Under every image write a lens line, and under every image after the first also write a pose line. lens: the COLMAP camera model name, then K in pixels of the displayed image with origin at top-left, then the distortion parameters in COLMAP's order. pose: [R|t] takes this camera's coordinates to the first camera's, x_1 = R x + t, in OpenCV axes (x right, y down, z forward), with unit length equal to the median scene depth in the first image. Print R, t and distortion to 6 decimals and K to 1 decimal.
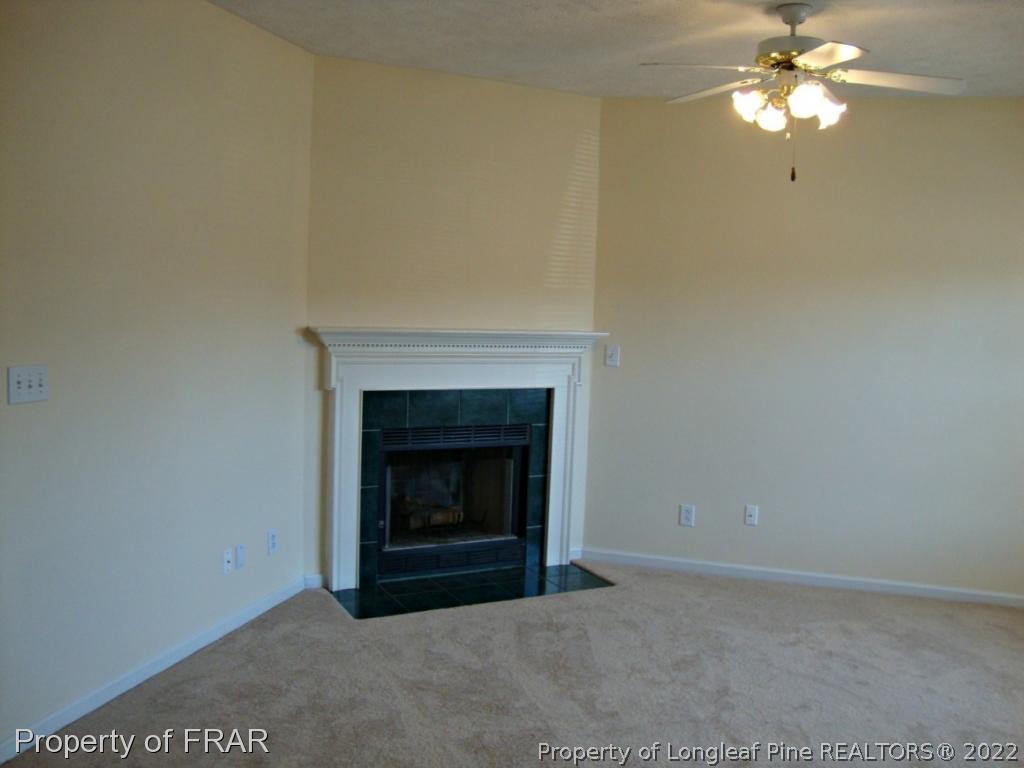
lens RADIAL K [[922.3, 0, 512.5], [0, 922.3, 379.3], [0, 0, 1]] dist [-0.140402, 0.067937]
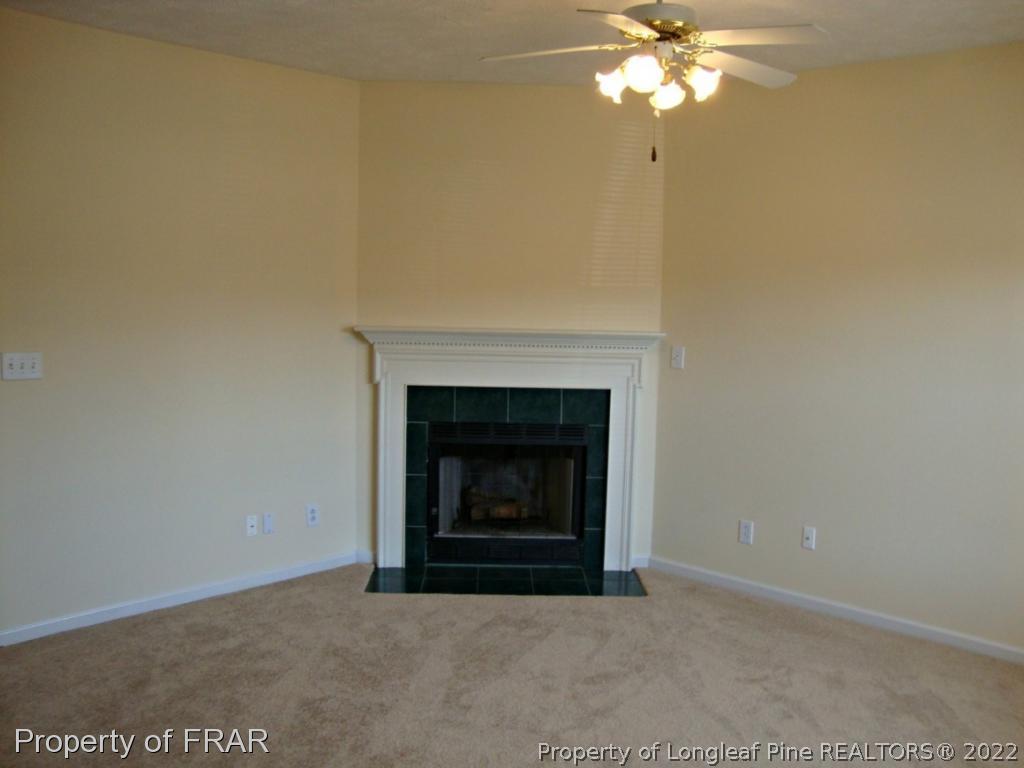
lens RADIAL K [[922.3, 0, 510.9], [0, 922.3, 379.6], [0, 0, 1]] dist [-0.140402, 0.067937]
pose [[0.893009, 0.023947, -0.449401, 0.431951], [-0.027439, 0.999623, -0.001259, 0.004006], [0.449202, 0.013455, 0.893329, 0.084763]]
